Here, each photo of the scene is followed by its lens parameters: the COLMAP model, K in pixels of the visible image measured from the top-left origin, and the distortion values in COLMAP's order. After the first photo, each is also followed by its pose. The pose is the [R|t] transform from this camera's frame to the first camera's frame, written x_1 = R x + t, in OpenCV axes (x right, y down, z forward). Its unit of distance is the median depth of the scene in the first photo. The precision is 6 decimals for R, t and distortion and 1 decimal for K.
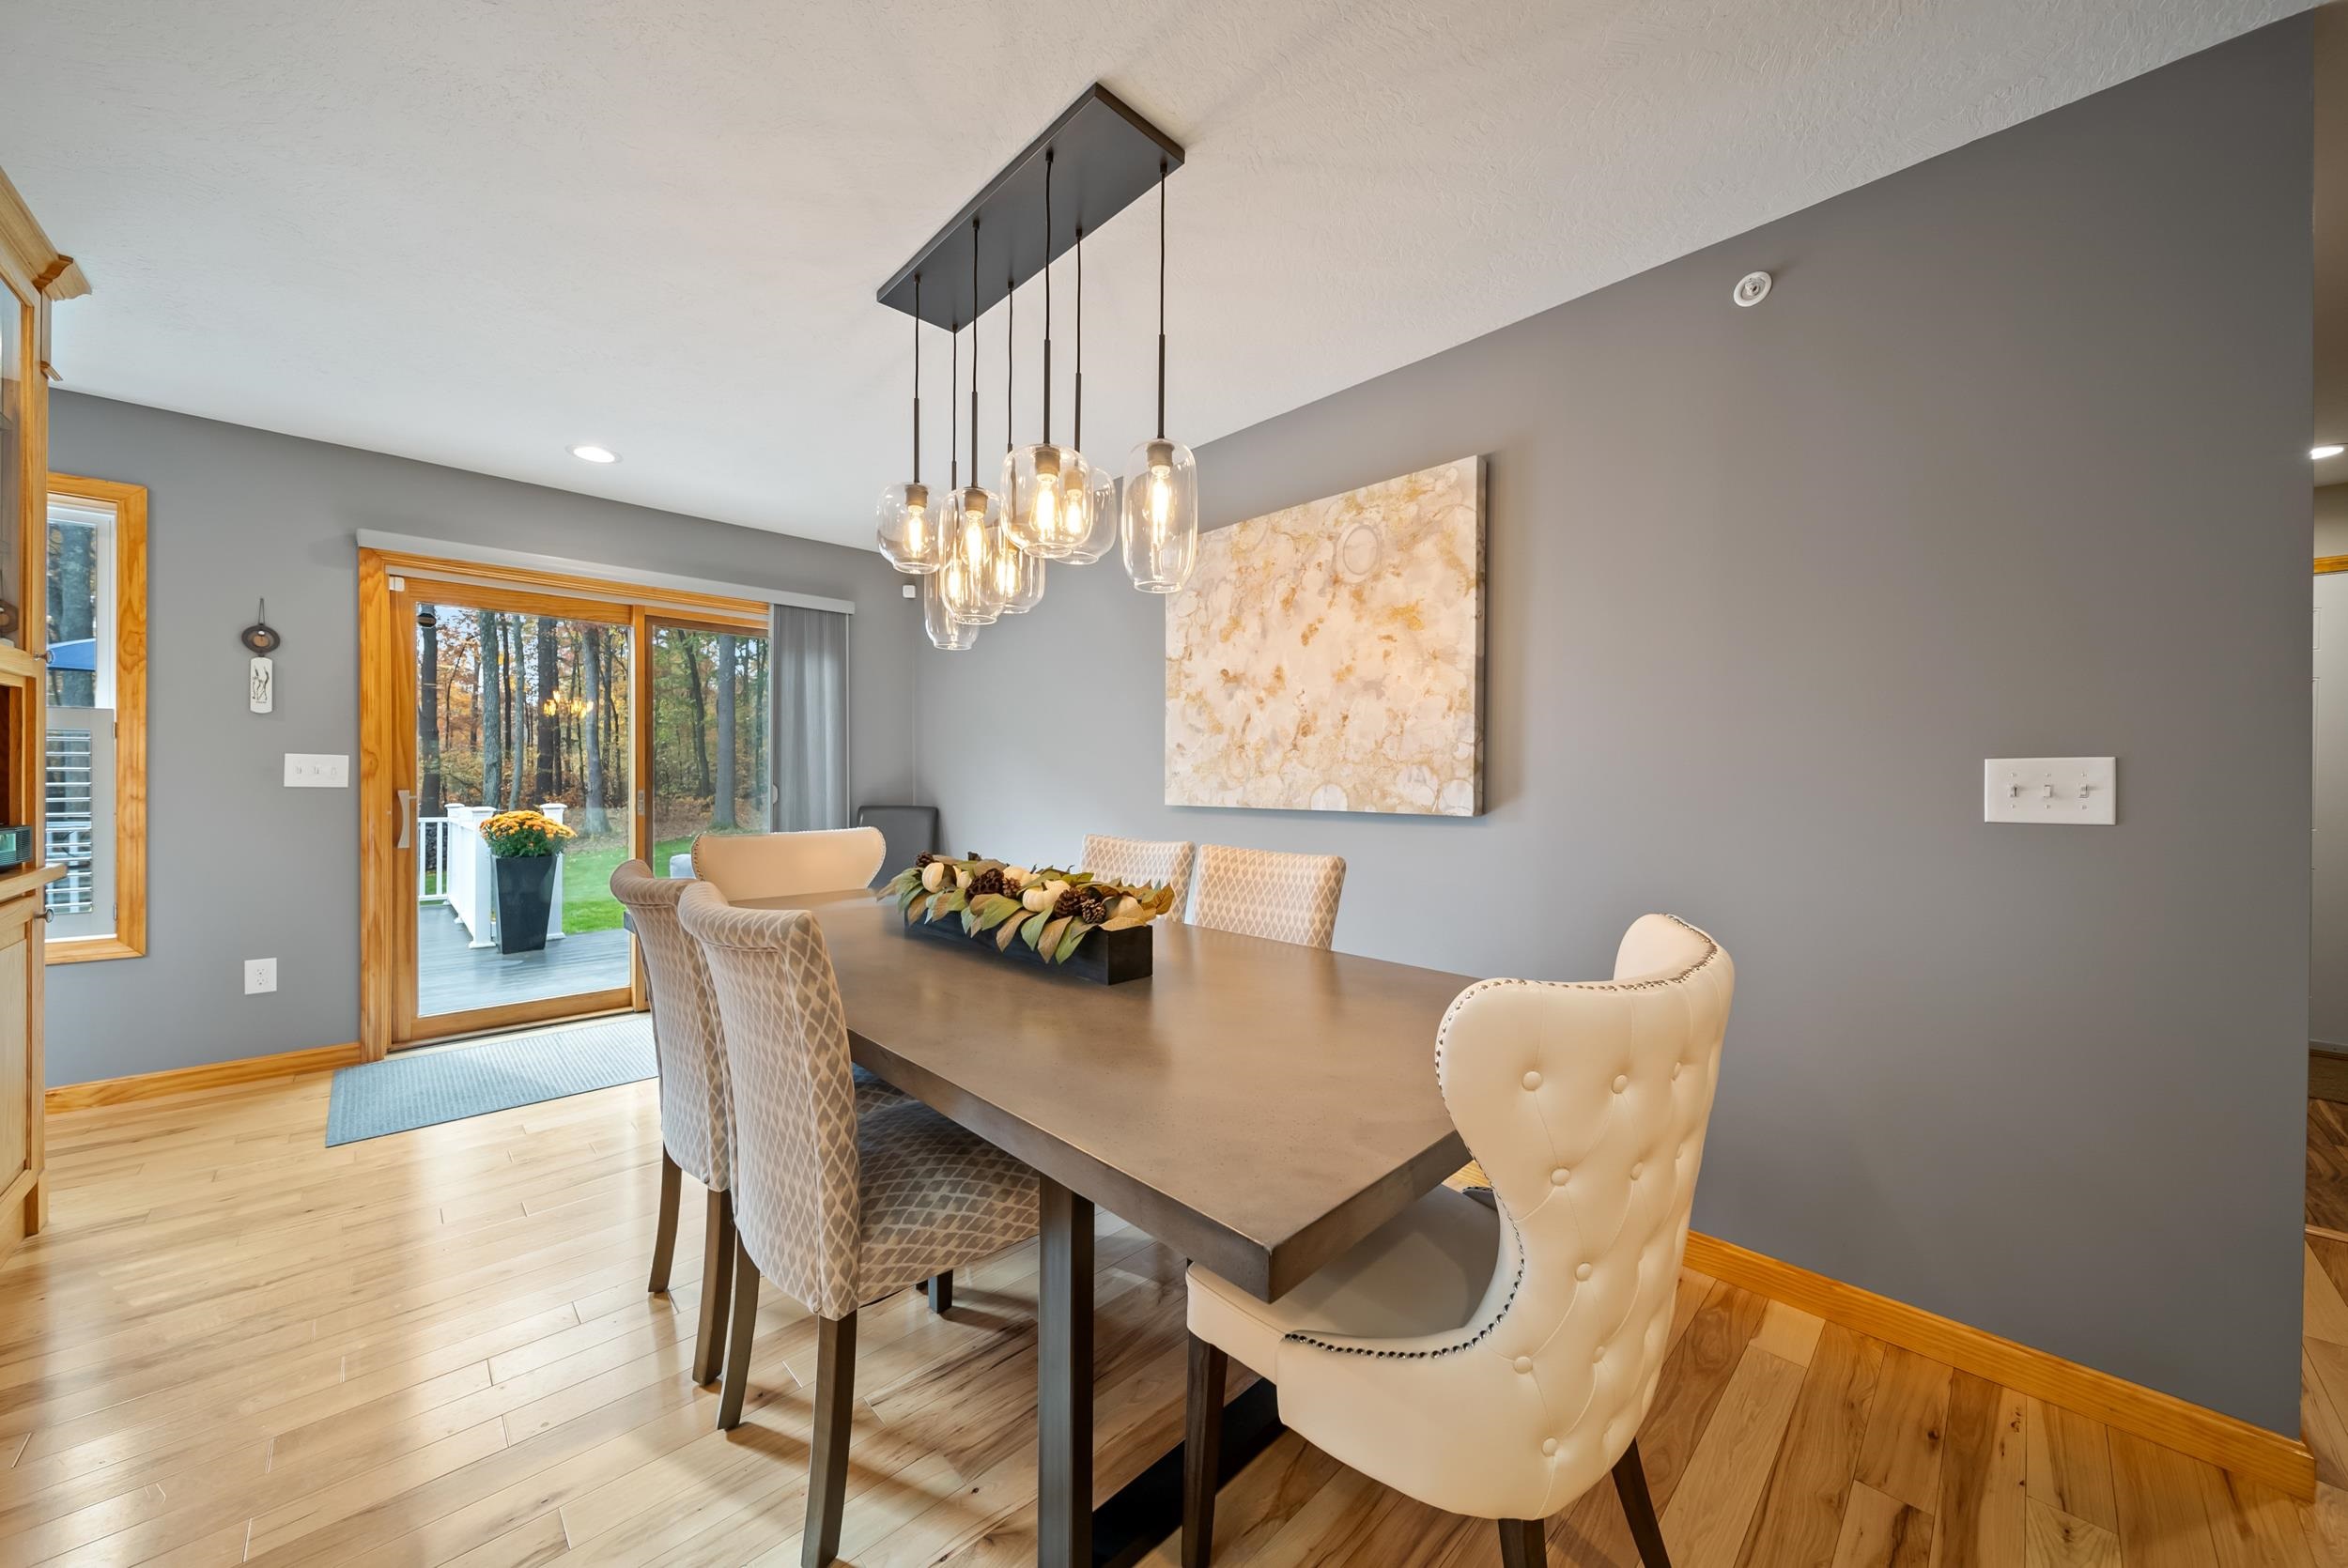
lens RADIAL K [[831.5, 0, 1188.2], [0, 831.5, 781.4], [0, 0, 1]] dist [0.001227, -0.001703]
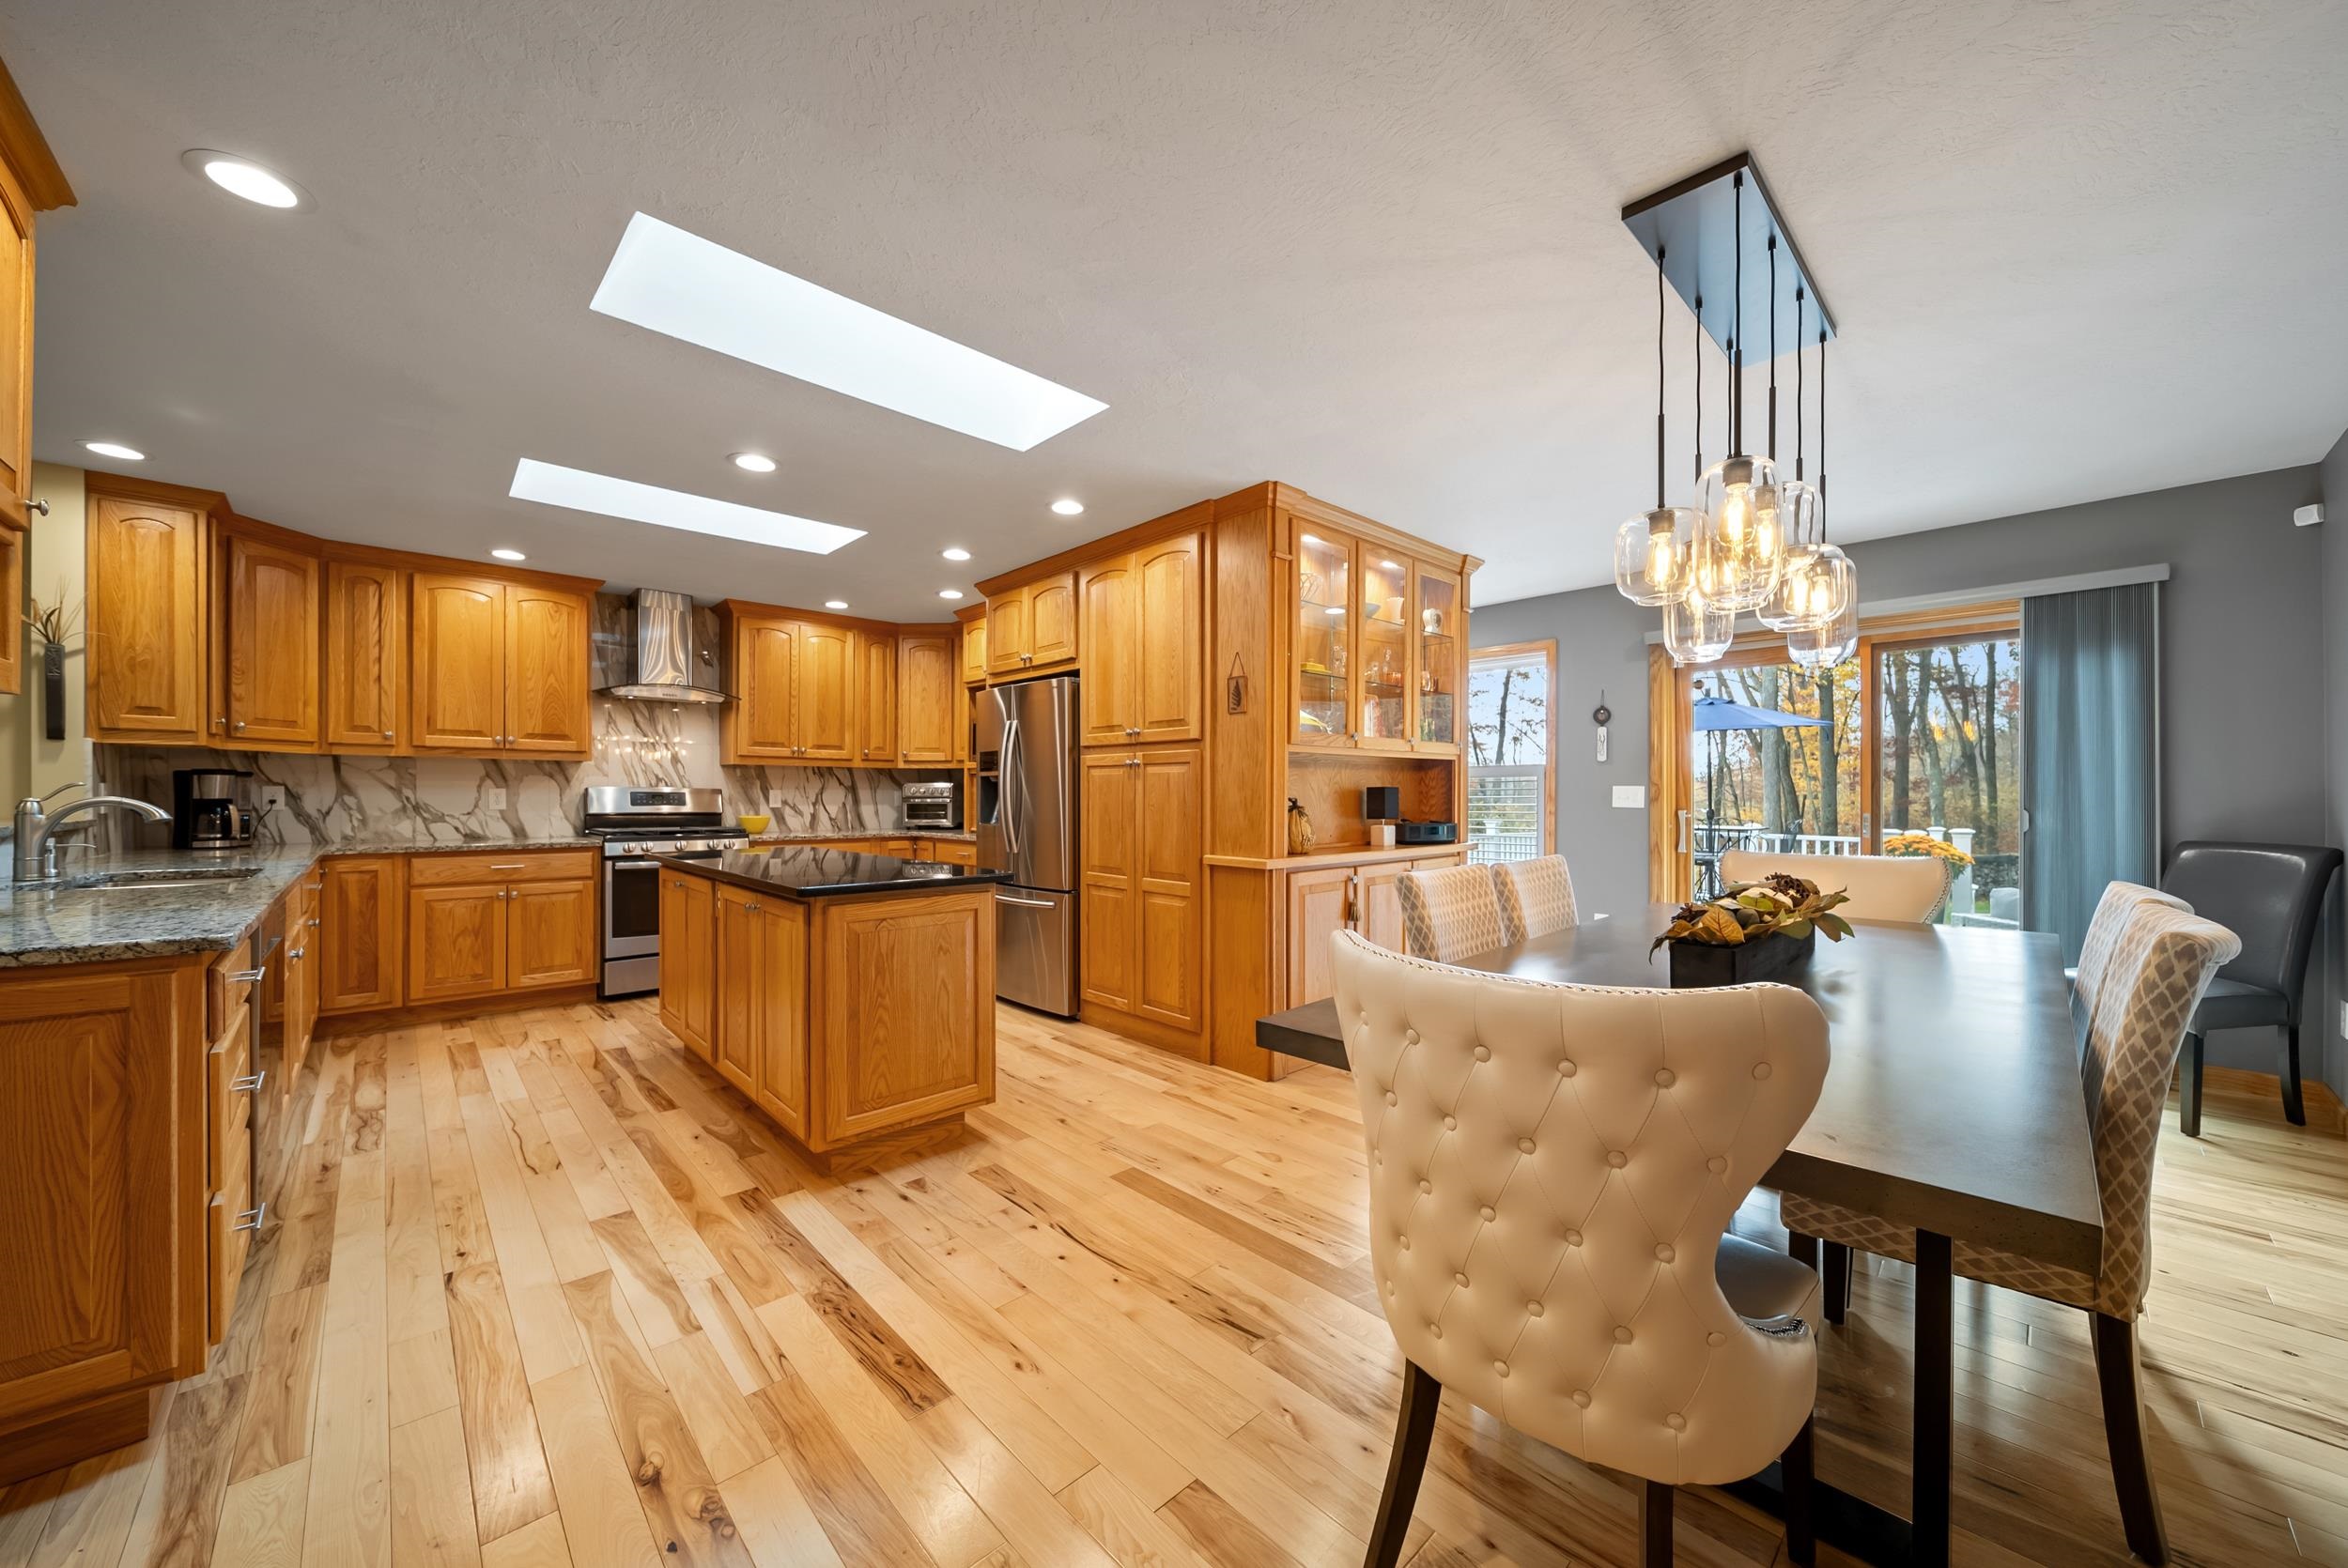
lens RADIAL K [[831.5, 0, 1168.0], [0, 831.5, 798.1], [0, 0, 1]] dist [0.001227, -0.001703]
pose [[-0.026437, -0.001302, -0.999650, 0.744414], [-0.004281, 0.999990, -0.001189, -0.006755], [0.999641, 0.004248, -0.026443, 0.283309]]
